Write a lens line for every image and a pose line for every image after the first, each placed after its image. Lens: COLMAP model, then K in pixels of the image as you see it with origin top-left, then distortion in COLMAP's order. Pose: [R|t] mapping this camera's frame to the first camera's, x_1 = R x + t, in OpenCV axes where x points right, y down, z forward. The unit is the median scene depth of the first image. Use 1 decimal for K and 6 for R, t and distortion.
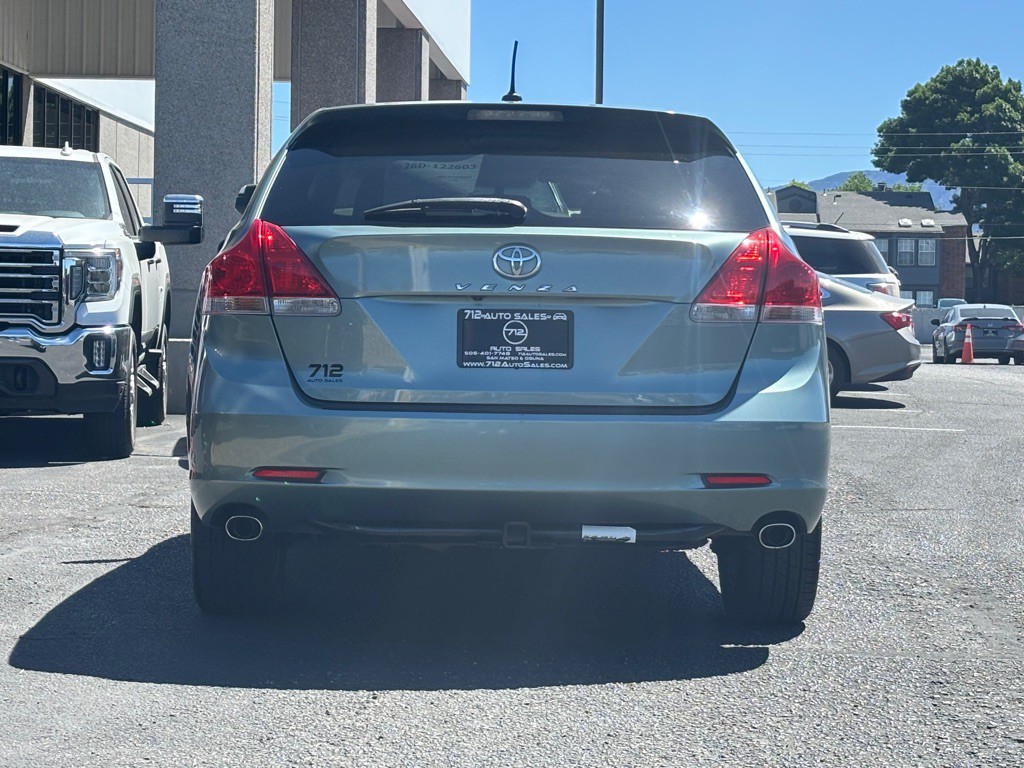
lens RADIAL K [[2375.6, 0, 498.0], [0, 2375.6, 383.8], [0, 0, 1]] dist [0.302581, -1.036724]
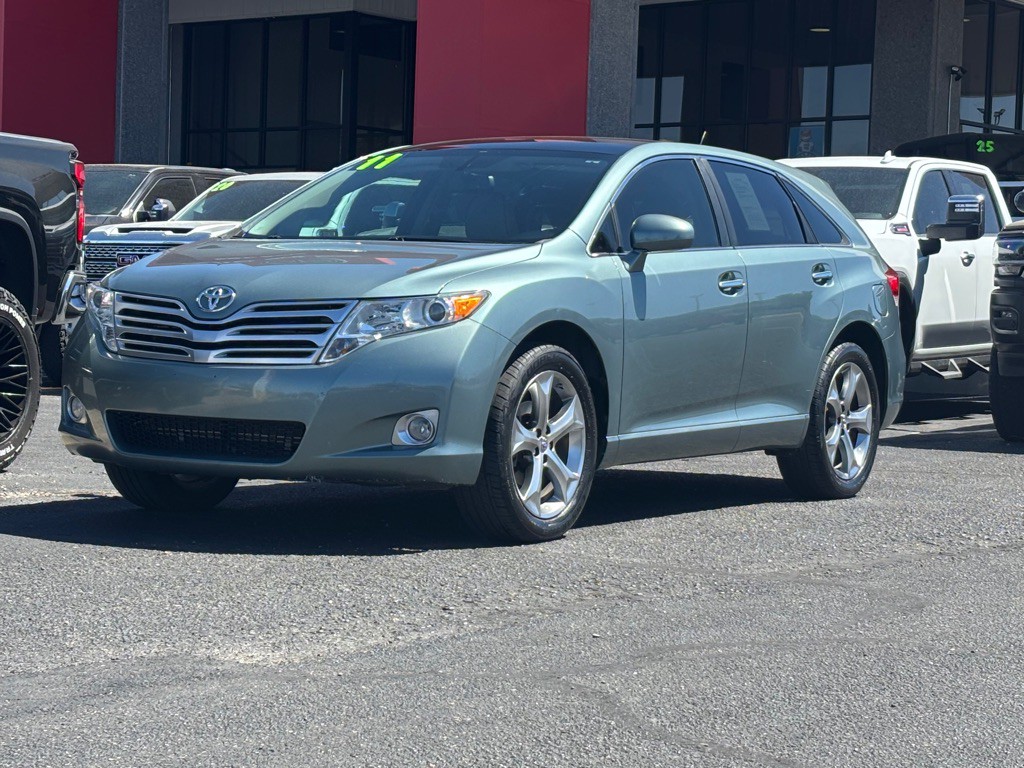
lens RADIAL K [[2413.0, 0, 512.0], [0, 2413.0, 384.0], [0, 0, 1]] dist [0.162732, -0.969914]
pose [[0.809009, 0.021707, -0.587395, 0.791074], [-0.024158, 0.999701, 0.003671, 0.017455], [0.587300, 0.011221, 0.809292, -0.027640]]
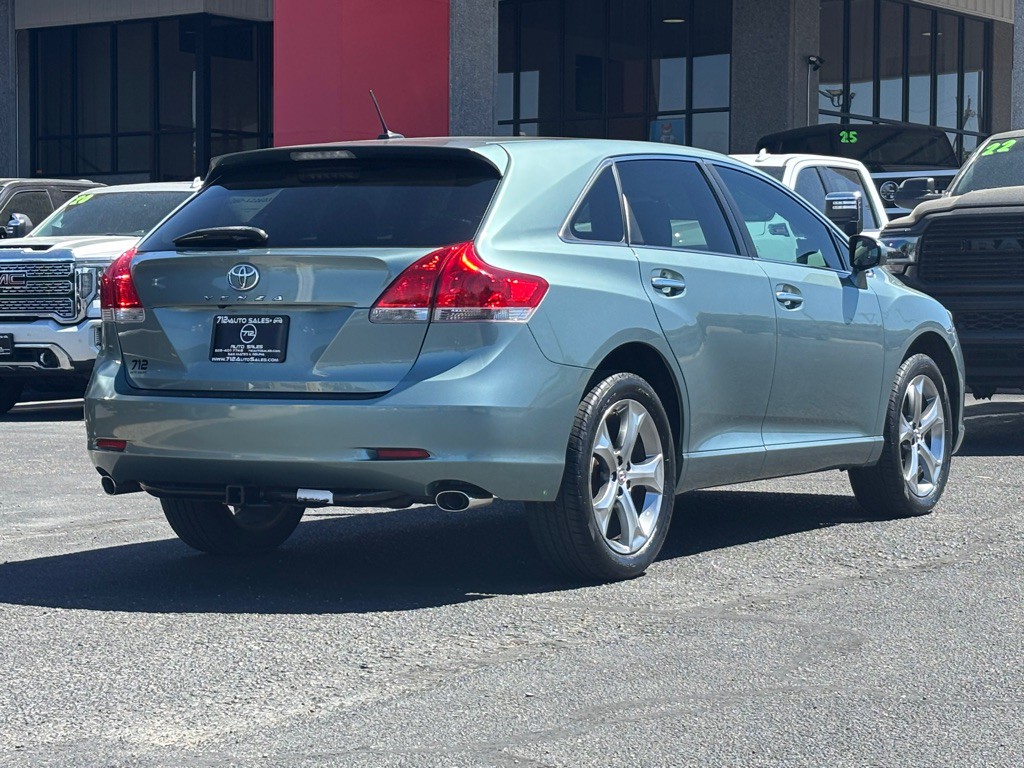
lens RADIAL K [[2413.0, 0, 512.0], [0, 2413.0, 384.0], [0, 0, 1]] dist [0.162732, -0.969914]
pose [[0.843071, -0.002179, -0.537798, 0.741129], [0.006905, 0.999953, 0.006772, -0.002495], [0.537758, -0.009423, 0.843046, 0.000548]]
